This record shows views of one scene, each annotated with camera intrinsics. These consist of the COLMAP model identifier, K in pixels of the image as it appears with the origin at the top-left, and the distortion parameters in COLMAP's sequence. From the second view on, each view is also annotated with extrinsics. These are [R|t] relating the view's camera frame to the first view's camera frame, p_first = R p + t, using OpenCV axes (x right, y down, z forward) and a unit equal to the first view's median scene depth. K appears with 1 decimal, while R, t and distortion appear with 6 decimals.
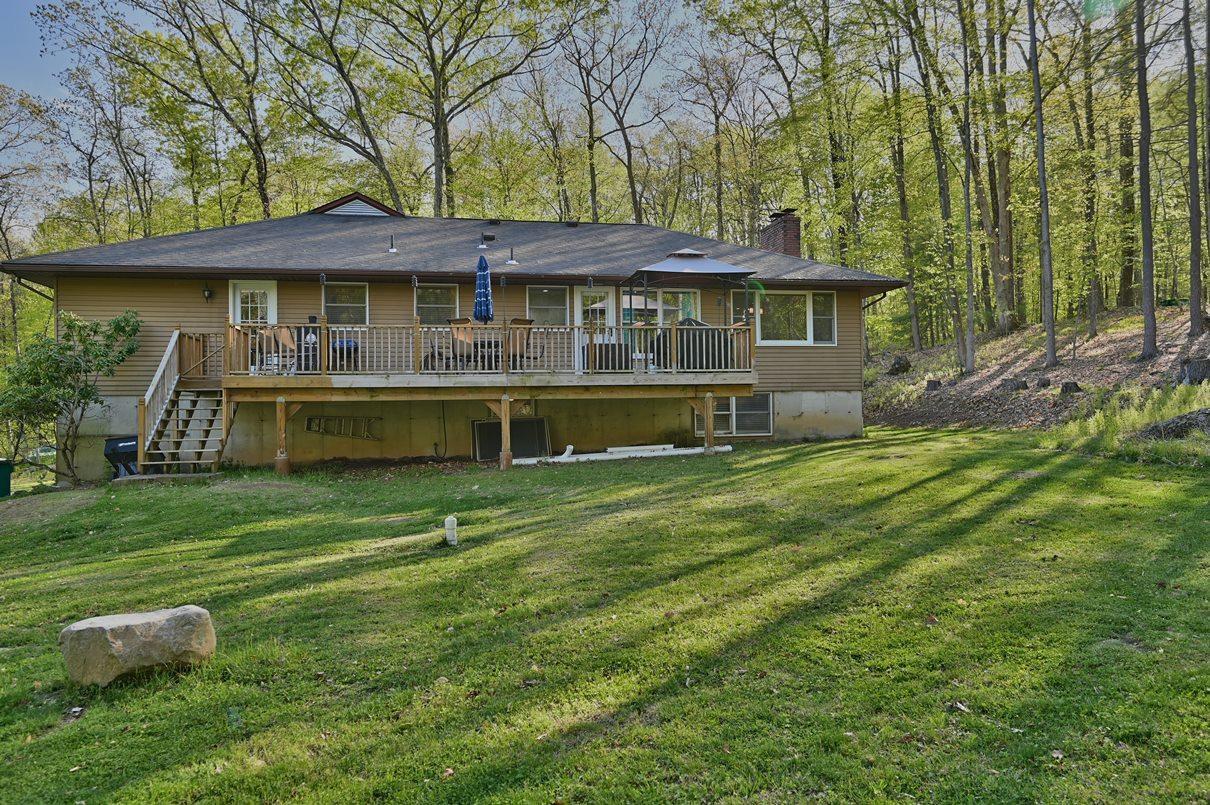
lens RADIAL K [[859.2, 0, 605.0], [0, 859.2, 402.5], [0, 0, 1]] dist [0.000941, -0.001374]
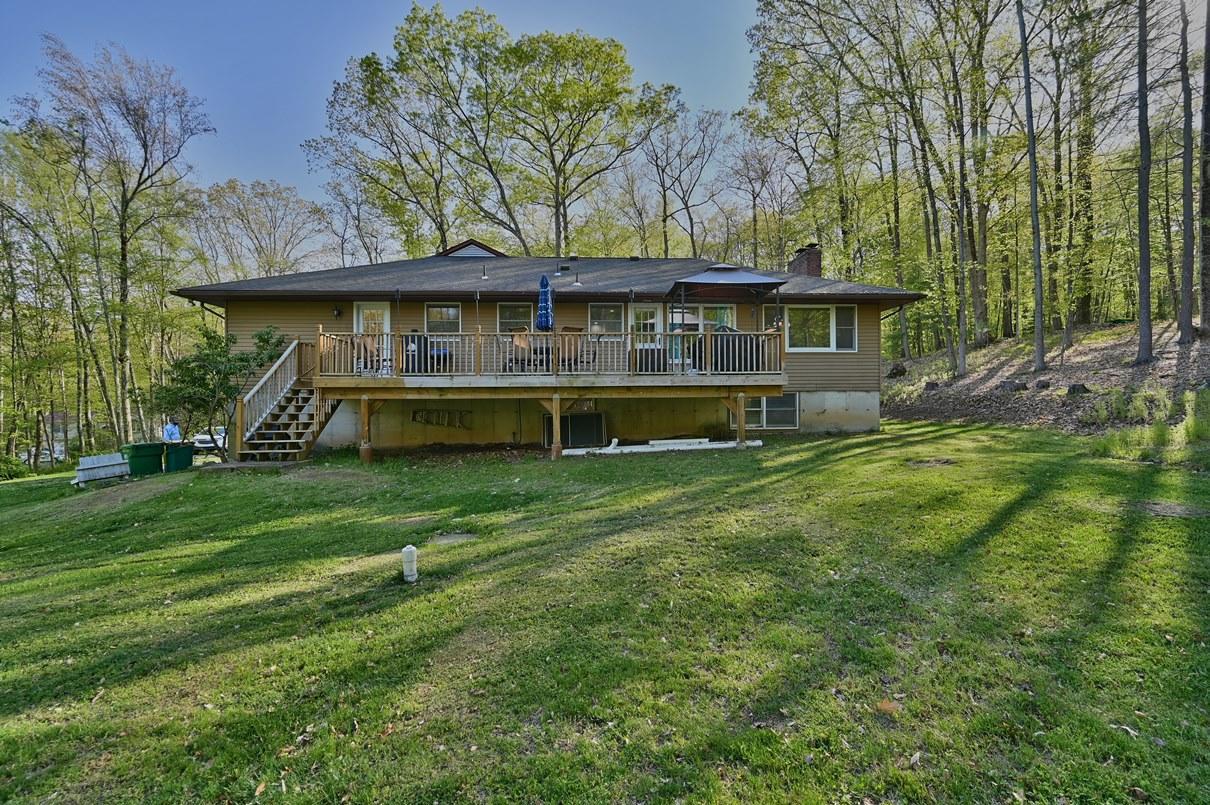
lens RADIAL K [[522.4, 0, 605.0], [0, 522.4, 402.5], [0, 0, 1]] dist [0.000963, 0.000283]
pose [[0.989175, 0.008115, -0.146515, 0.040255], [-0.006032, 0.999874, 0.014662, -0.006842], [0.146616, -0.013620, 0.989100, 0.269319]]
